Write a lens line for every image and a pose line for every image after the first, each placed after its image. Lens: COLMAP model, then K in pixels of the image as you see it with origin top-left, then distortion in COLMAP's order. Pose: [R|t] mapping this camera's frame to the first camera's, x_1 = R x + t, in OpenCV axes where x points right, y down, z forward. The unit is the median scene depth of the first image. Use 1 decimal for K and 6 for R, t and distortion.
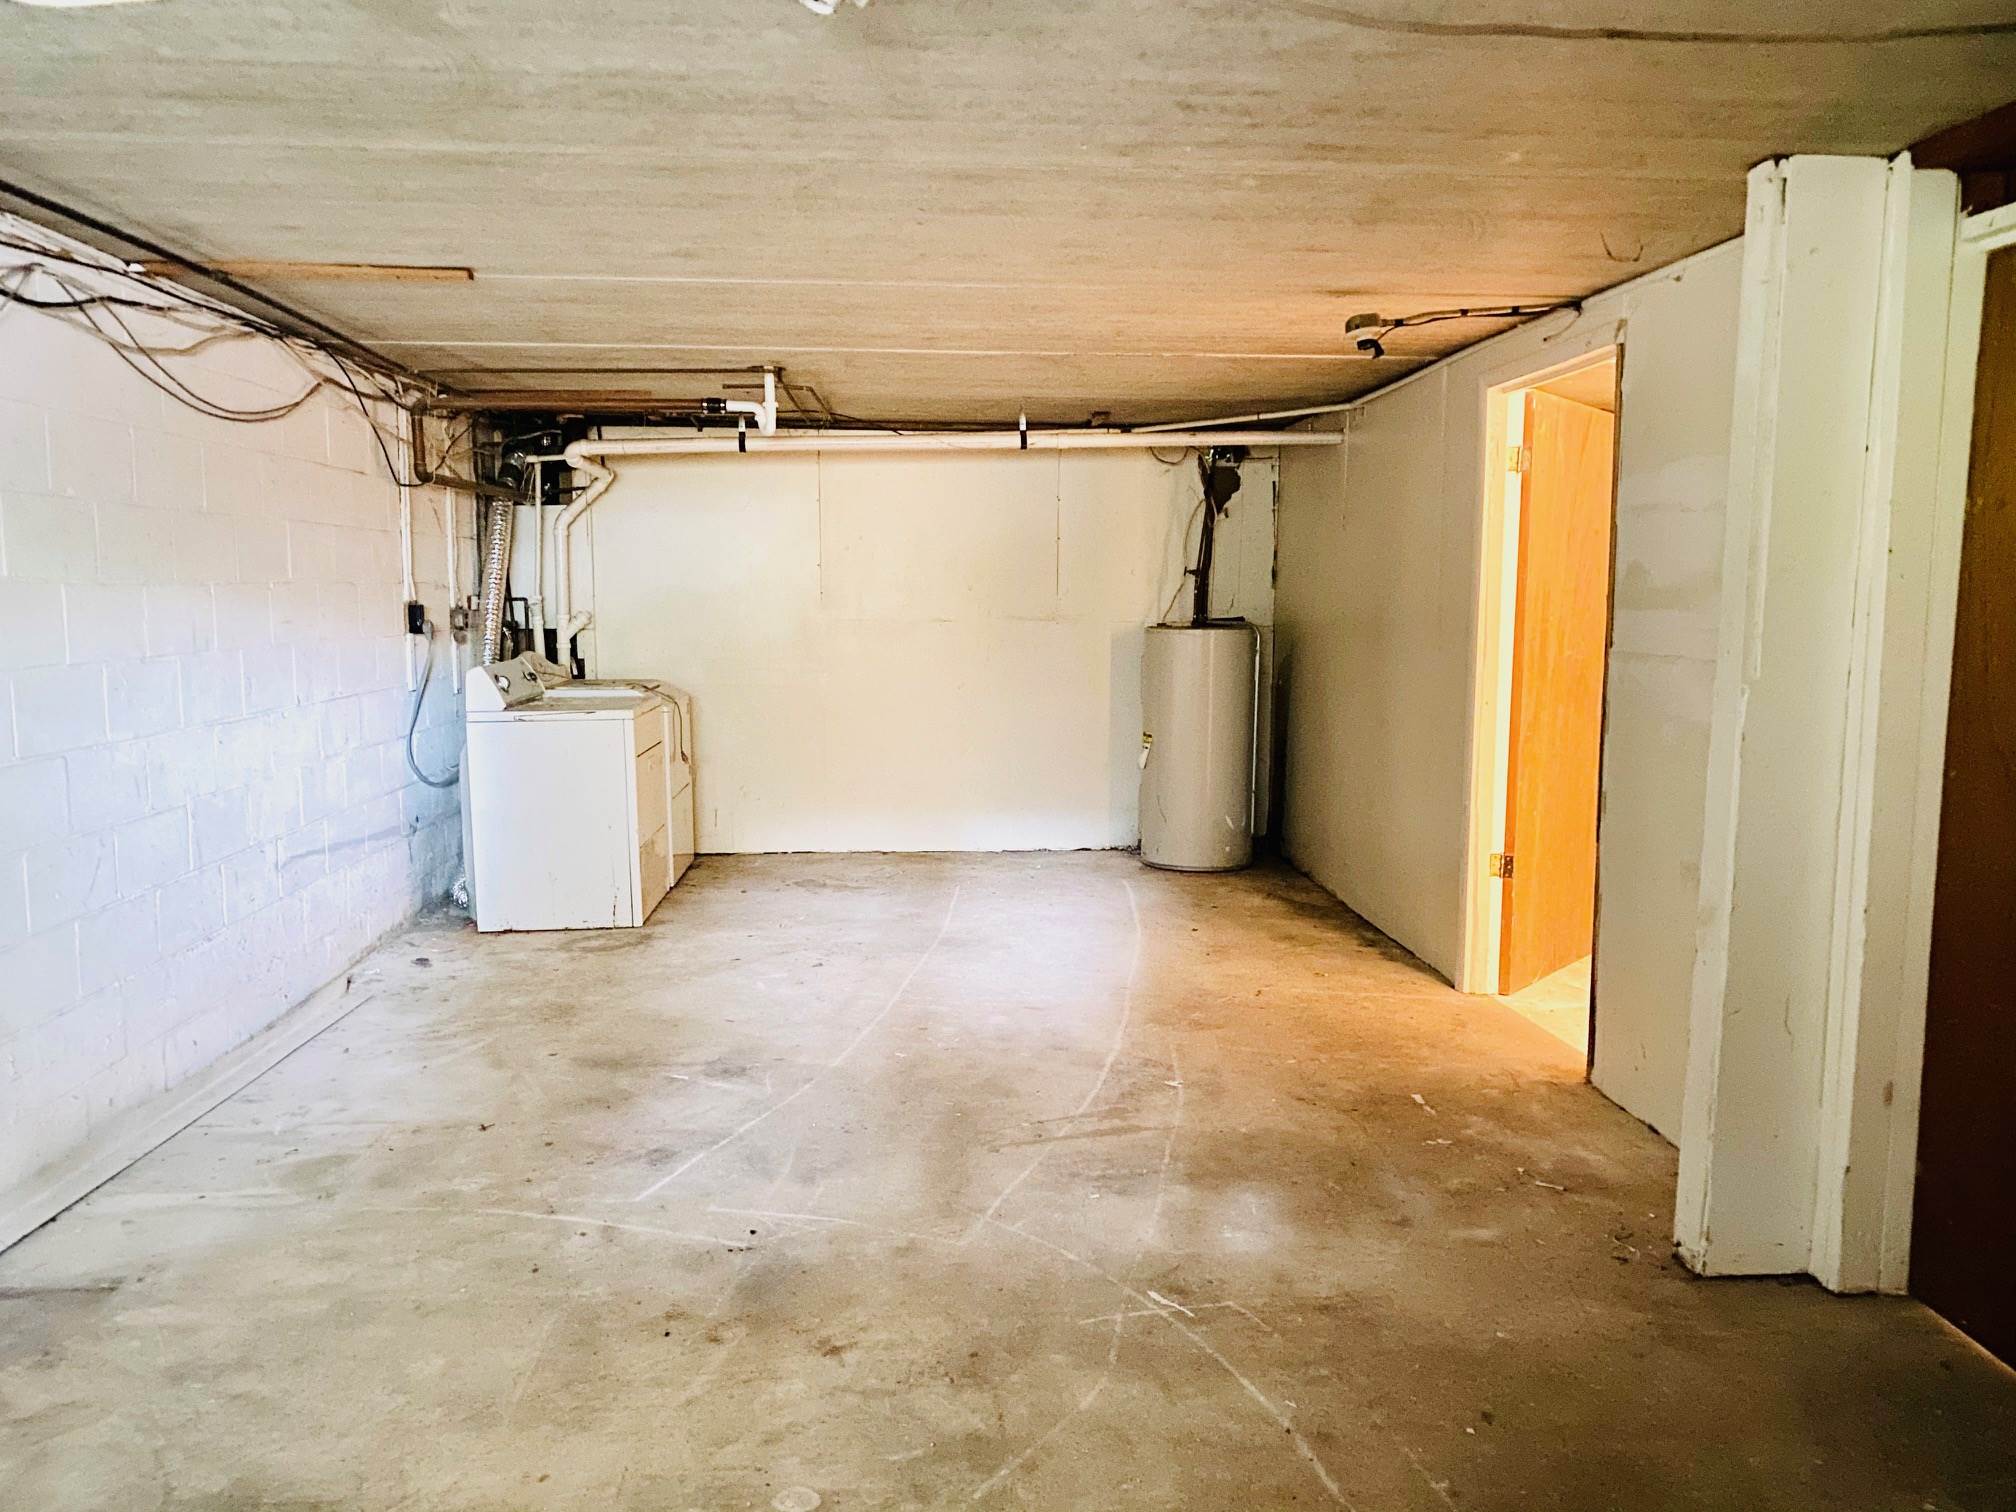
lens RADIAL K [[1533.8, 0, 1008.0], [0, 1533.8, 756.0], [0, 0, 1]] dist [0.036283, -0.004101]
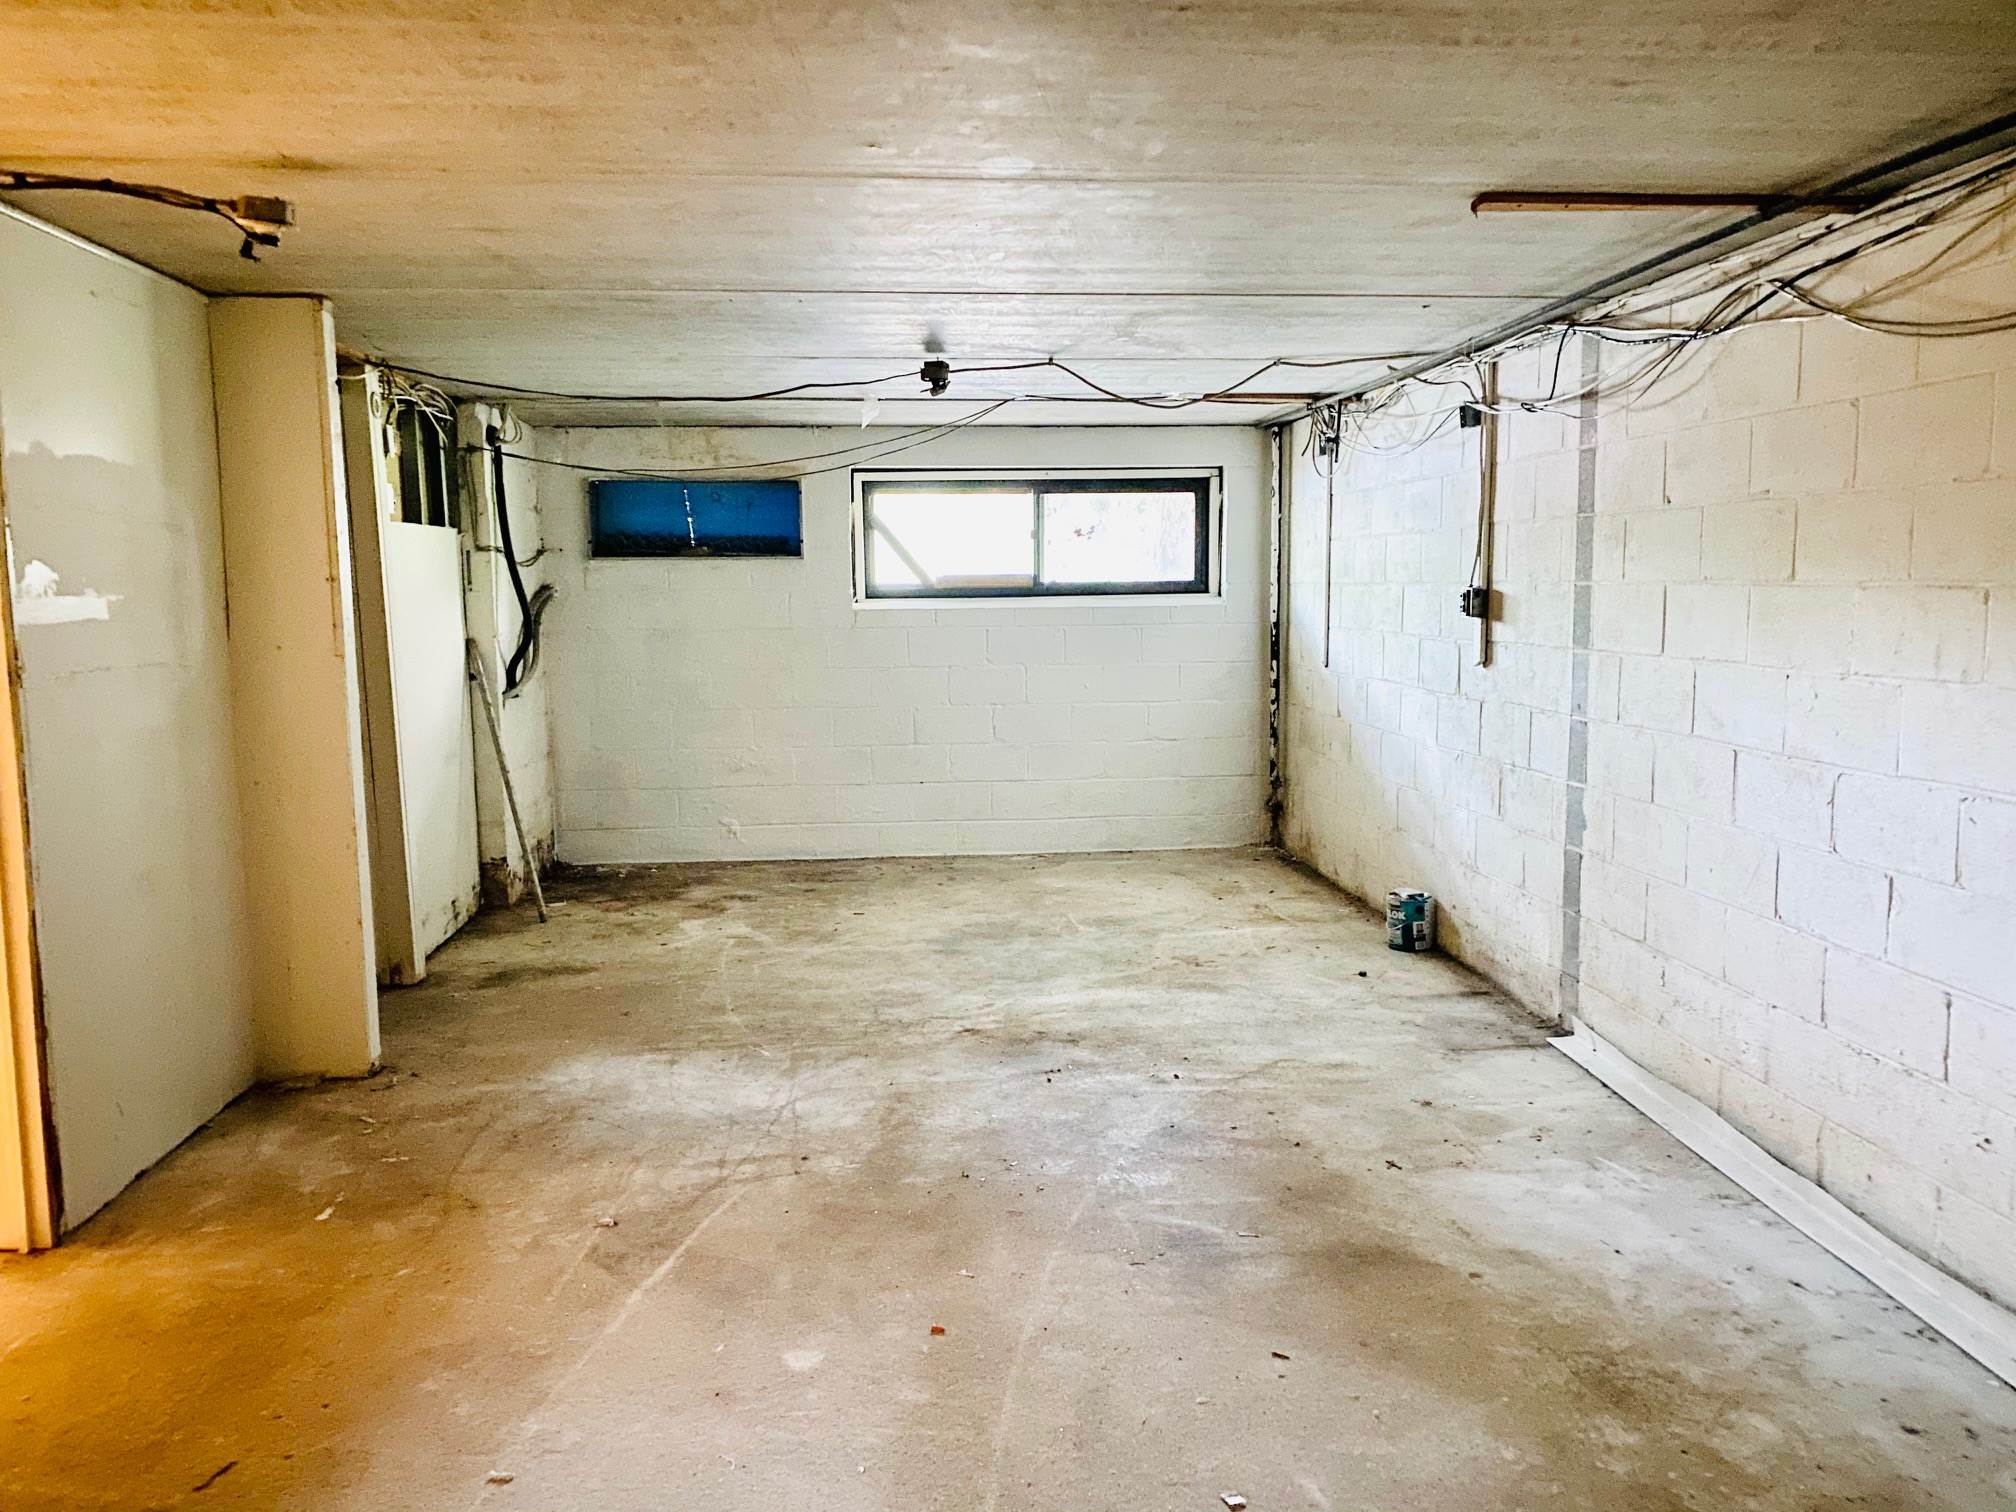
lens RADIAL K [[1533.8, 0, 1008.0], [0, 1533.8, 756.0], [0, 0, 1]] dist [0.036283, -0.004101]
pose [[-0.999747, 0.006894, -0.021394, -0.087902], [0.001958, 0.974893, 0.222665, -0.212498], [0.022391, 0.222567, -0.974660, 1.866835]]
